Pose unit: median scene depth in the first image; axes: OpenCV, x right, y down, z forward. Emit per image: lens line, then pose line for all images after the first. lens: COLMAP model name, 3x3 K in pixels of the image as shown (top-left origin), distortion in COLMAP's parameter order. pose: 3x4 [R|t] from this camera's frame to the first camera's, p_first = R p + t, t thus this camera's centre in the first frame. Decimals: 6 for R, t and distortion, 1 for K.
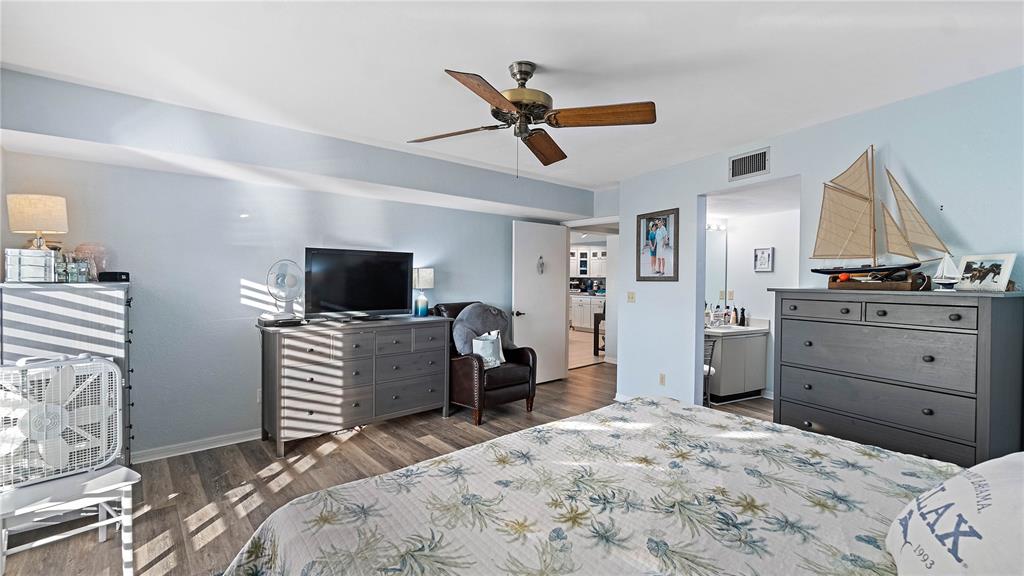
lens RADIAL K [[440.2, 0, 510.6], [0, 440.2, 291.5], [0, 0, 1]] dist [-0.000951, -0.000704]
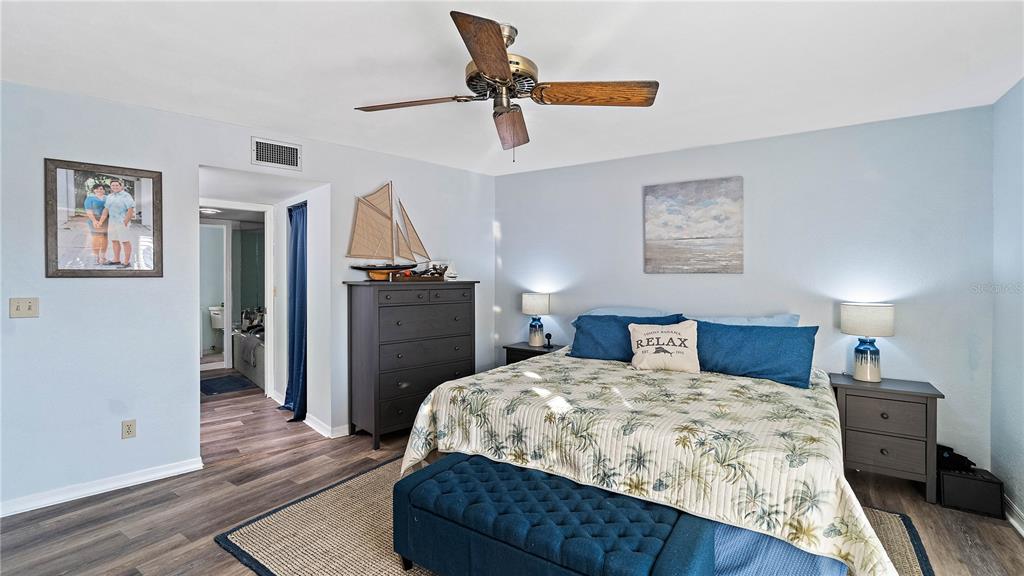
lens RADIAL K [[446.8, 0, 497.8], [0, 446.8, 283.6], [0, 0, 1]] dist [-0.001023, -0.000184]
pose [[-0.242108, -0.016016, 0.970117, -0.426826], [0.029344, 0.999285, 0.023820, -0.013903], [-0.969806, 0.034234, -0.241465, 0.642598]]
